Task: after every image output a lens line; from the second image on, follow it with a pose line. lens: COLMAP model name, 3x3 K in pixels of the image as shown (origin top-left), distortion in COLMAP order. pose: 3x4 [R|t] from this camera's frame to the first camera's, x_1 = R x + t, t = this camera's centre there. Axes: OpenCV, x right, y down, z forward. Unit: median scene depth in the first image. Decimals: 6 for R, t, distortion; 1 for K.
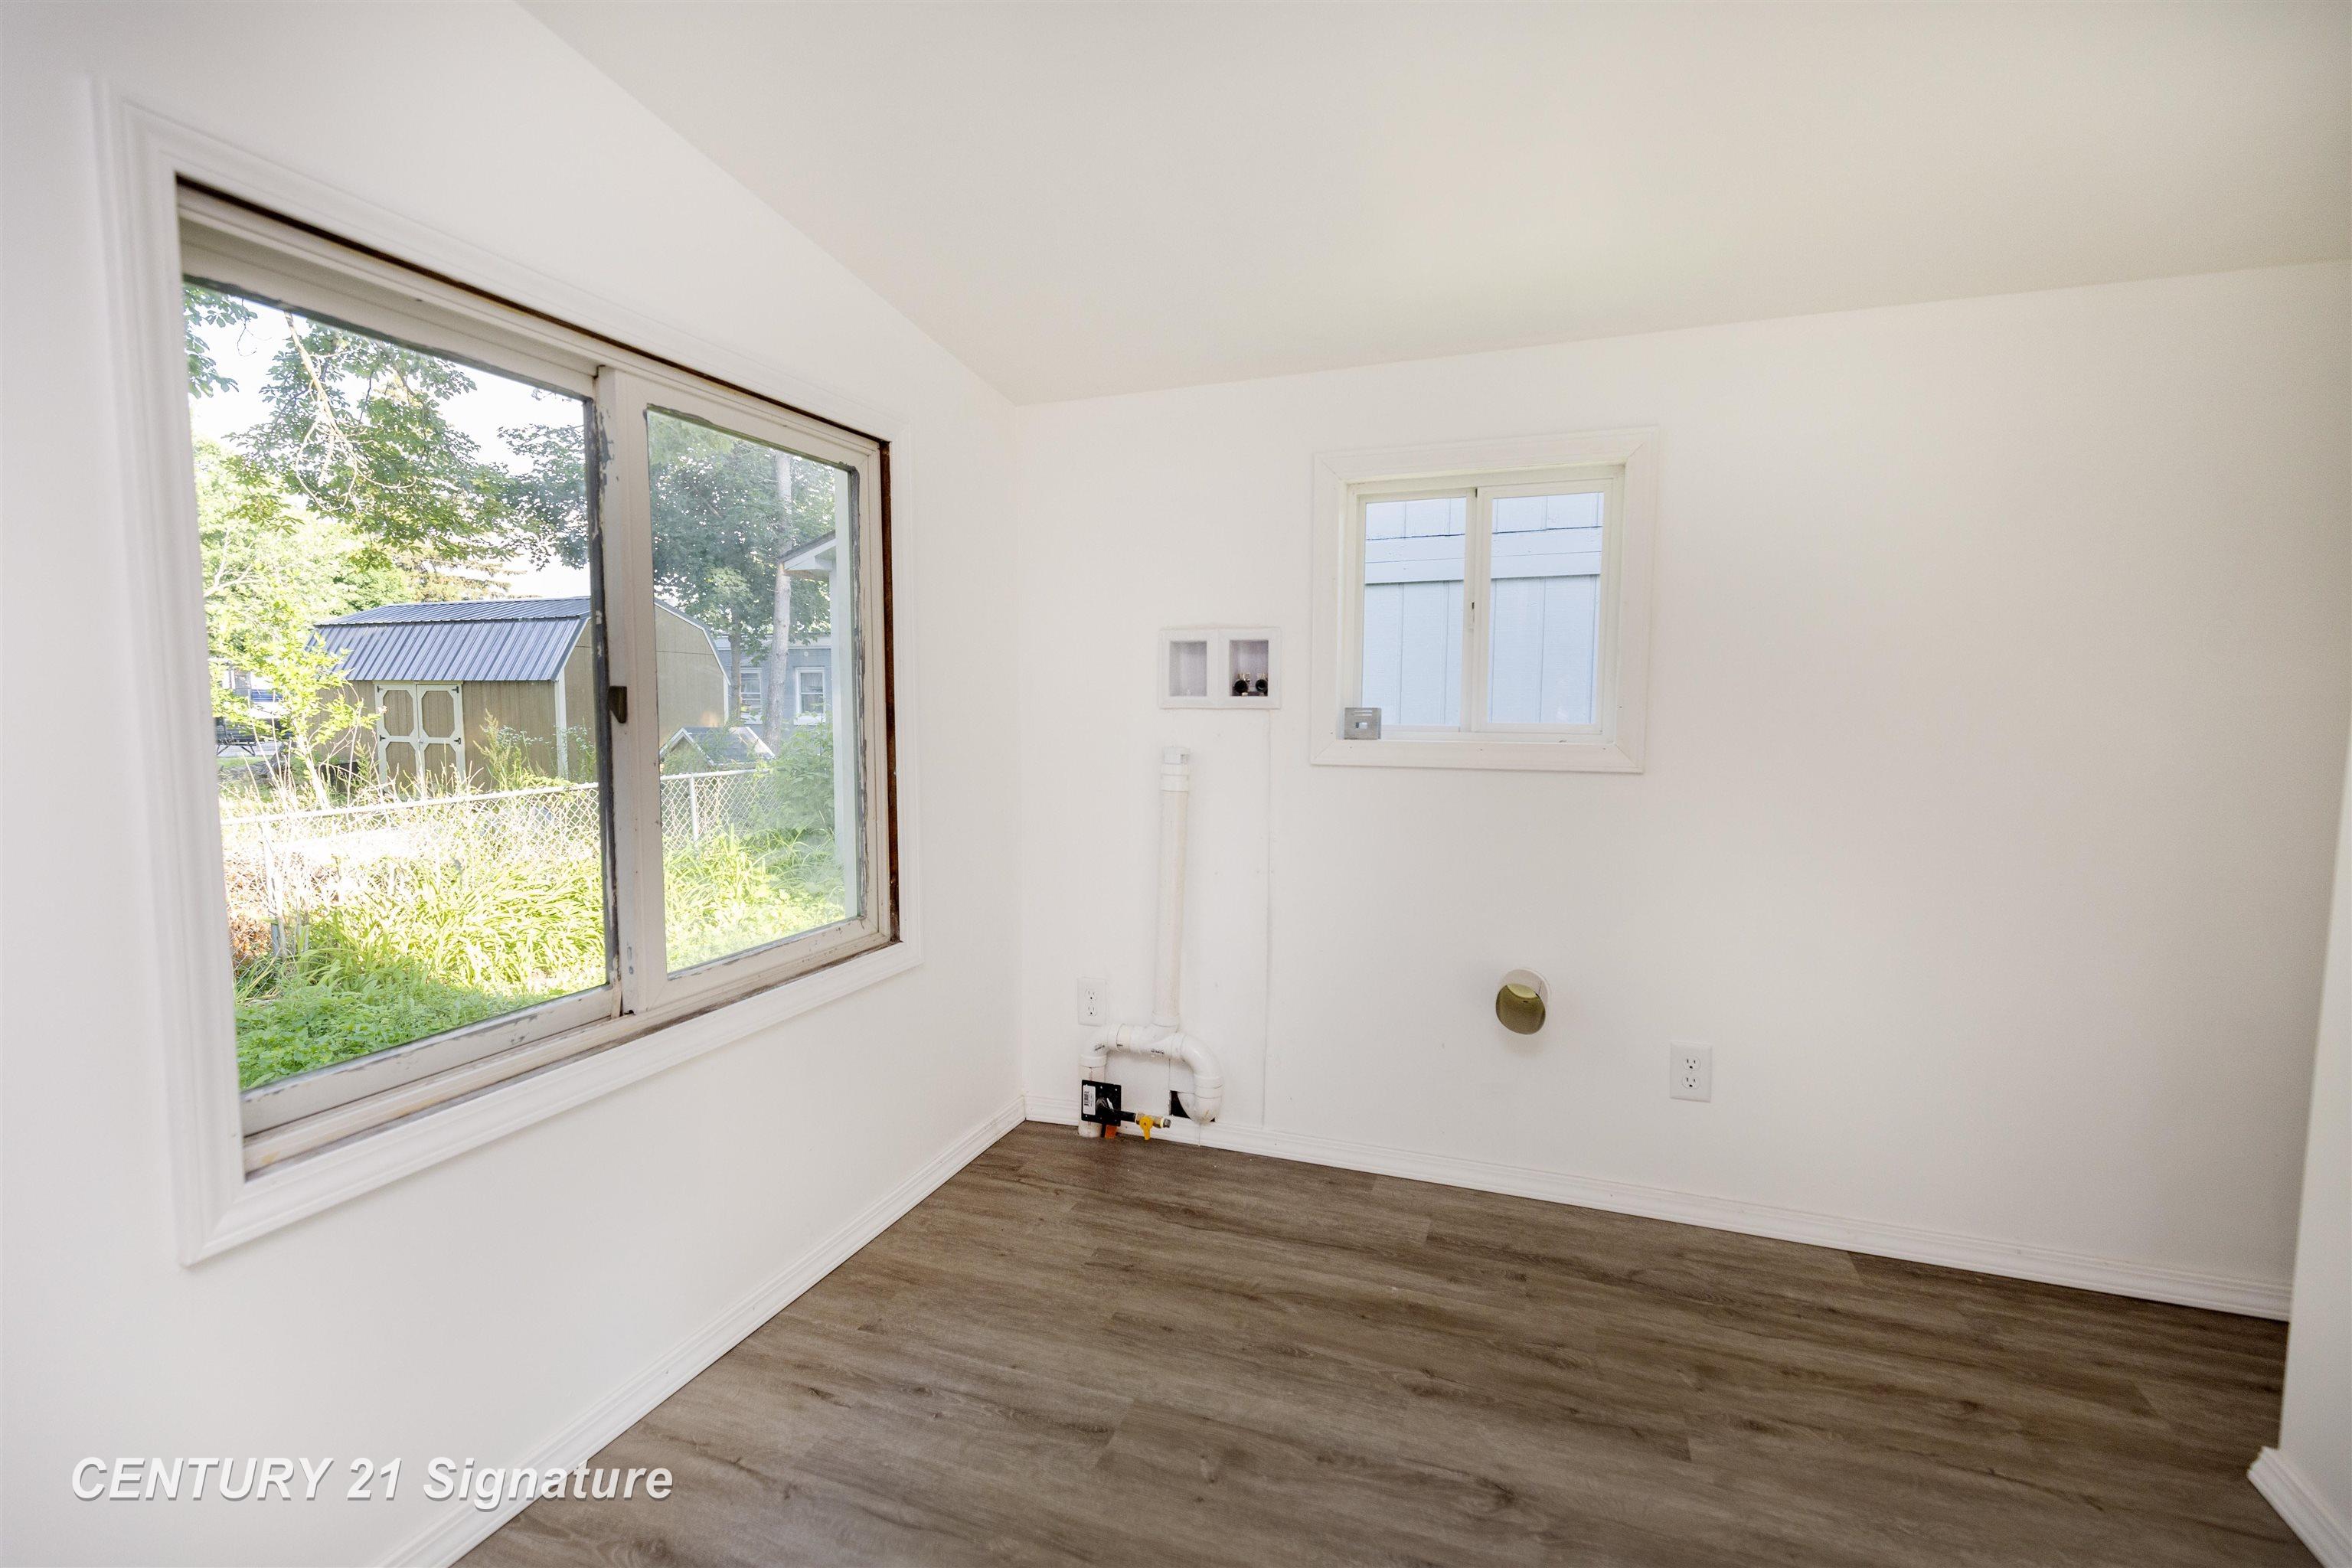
lens RADIAL K [[1070.8, 0, 1121.0], [0, 1070.8, 787.9], [0, 0, 1]] dist [0.005973, -0.001118]
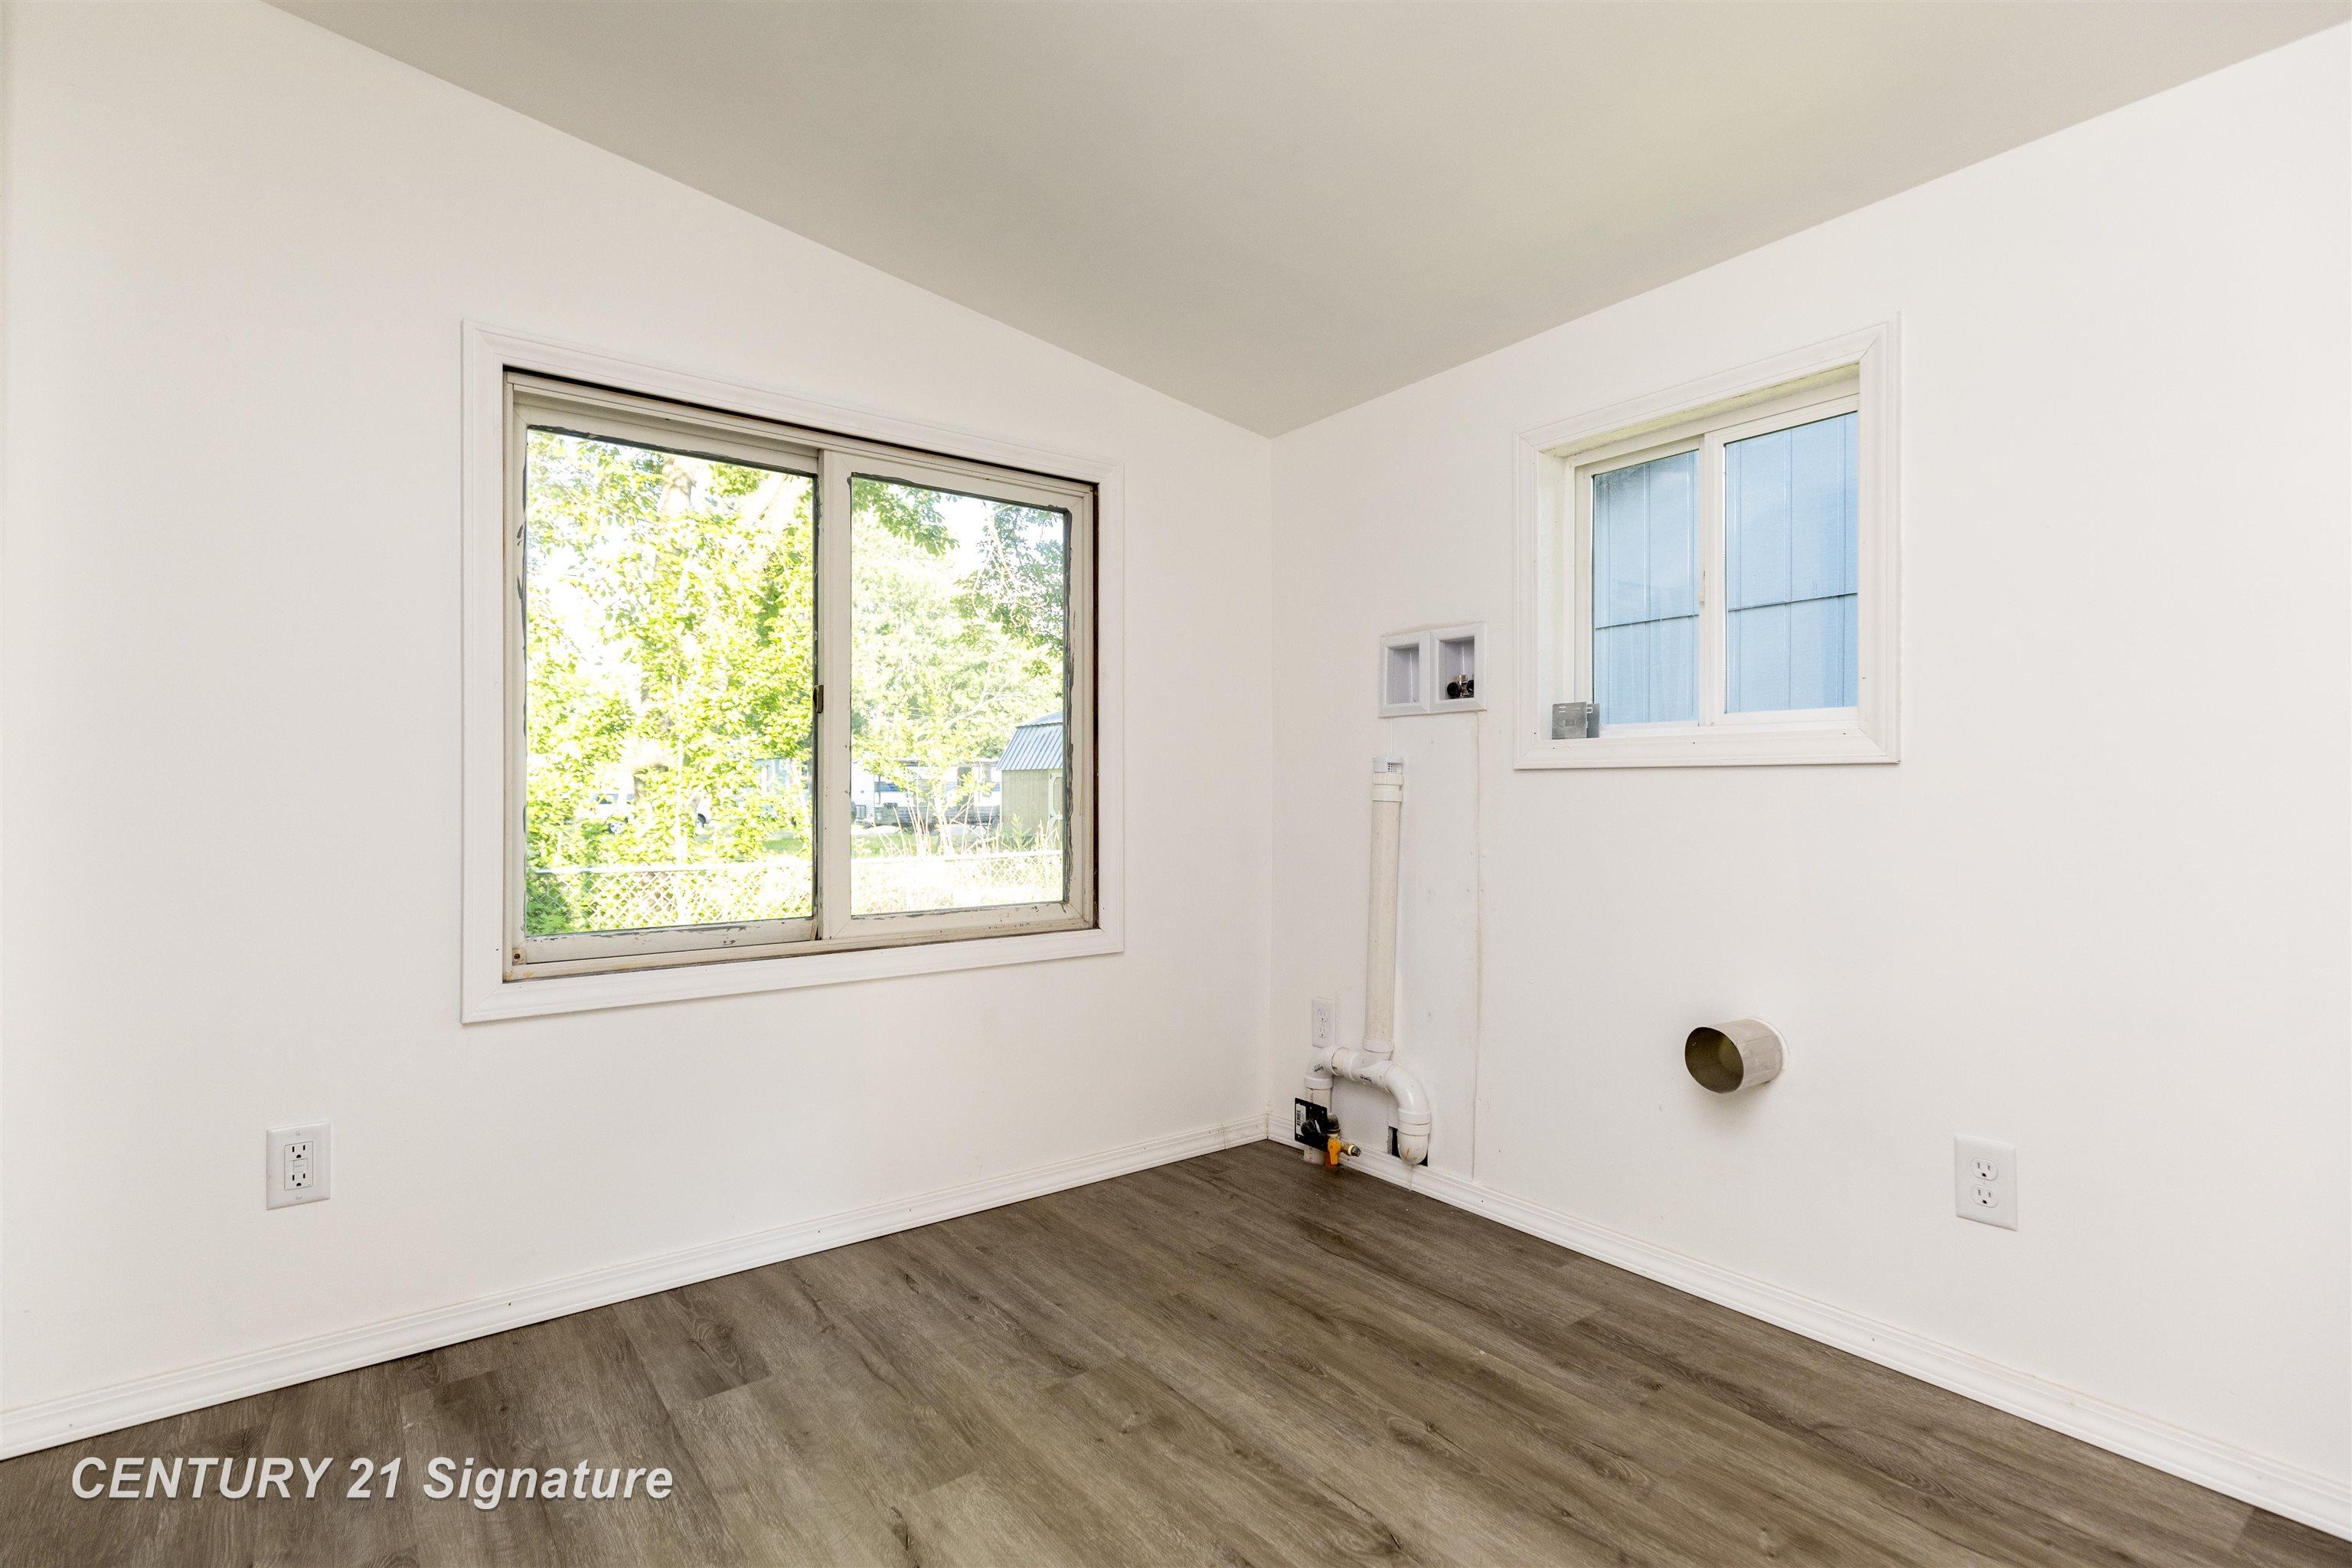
lens RADIAL K [[1070.8, 0, 1080.6], [0, 1070.8, 782.5], [0, 0, 1]] dist [0.005973, -0.001118]
pose [[0.844467, 0.004277, -0.535591, 0.413712], [-0.049226, 0.996356, -0.069658, 0.081882], [0.533341, 0.085189, 0.841600, 0.061137]]
